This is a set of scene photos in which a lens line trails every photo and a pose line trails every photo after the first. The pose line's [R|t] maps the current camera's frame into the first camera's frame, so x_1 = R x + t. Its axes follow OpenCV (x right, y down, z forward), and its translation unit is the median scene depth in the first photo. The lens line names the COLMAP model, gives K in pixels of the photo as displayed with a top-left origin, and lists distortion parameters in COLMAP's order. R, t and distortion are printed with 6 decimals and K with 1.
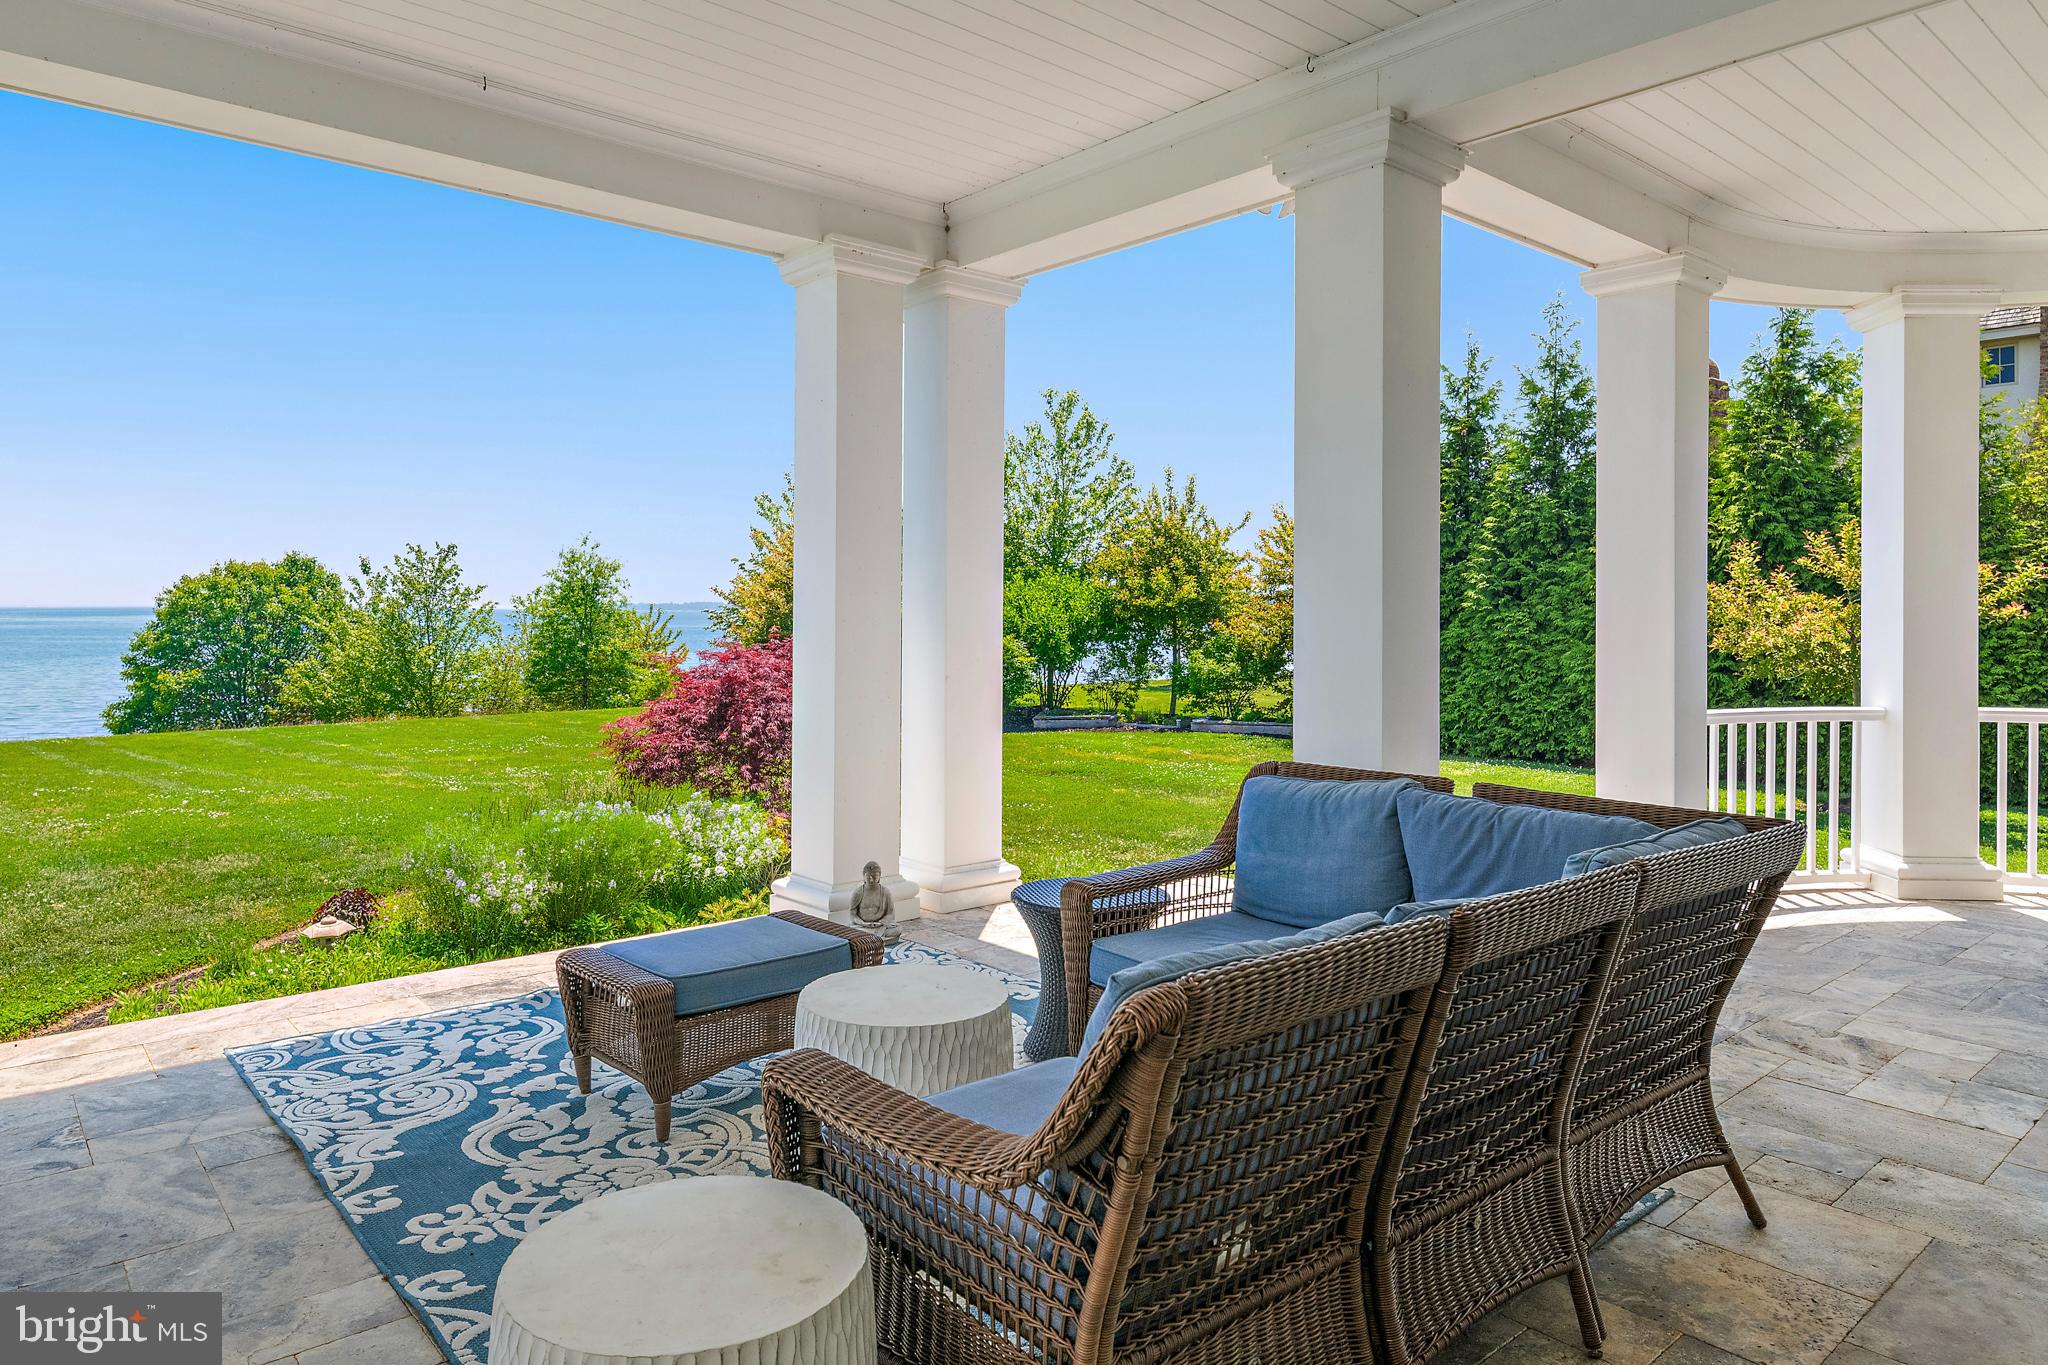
lens RADIAL K [[1366.0, 0, 1027.7], [0, 1366.0, 612.7], [0, 0, 1]] dist [0.005401, 0.000129]
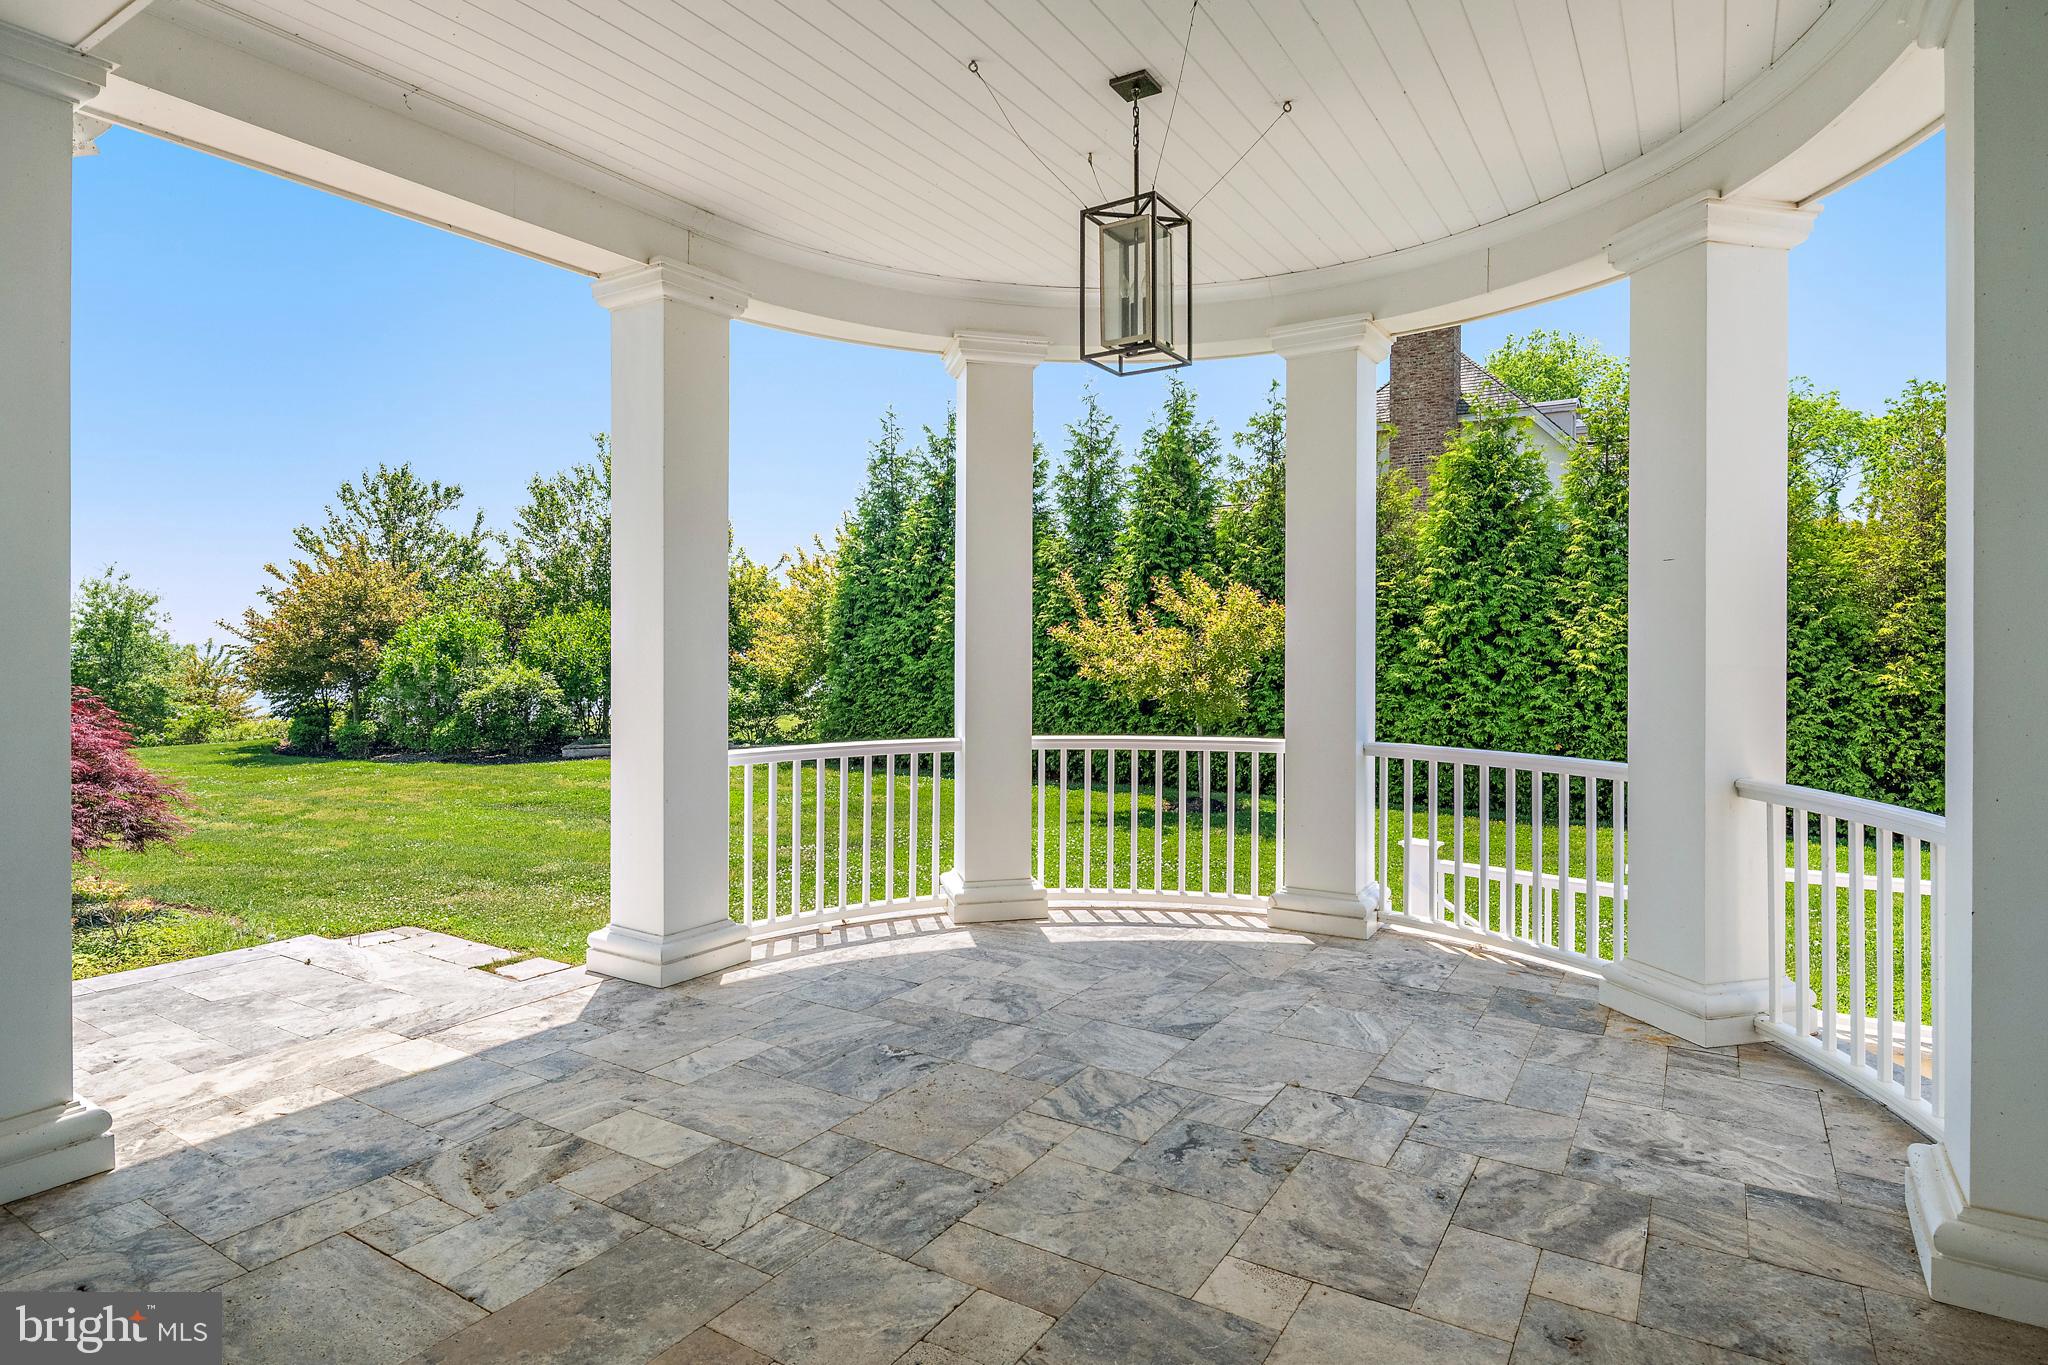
lens RADIAL K [[1196.5, 0, 1061.4], [0, 1196.5, 654.8], [0, 0, 1]] dist [0.000257, -0.002035]
pose [[0.944653, -0.006821, 0.328000, 0.109560], [0.003990, 0.999949, 0.009301, -0.000706], [-0.328047, -0.007477, 0.944632, 0.031824]]
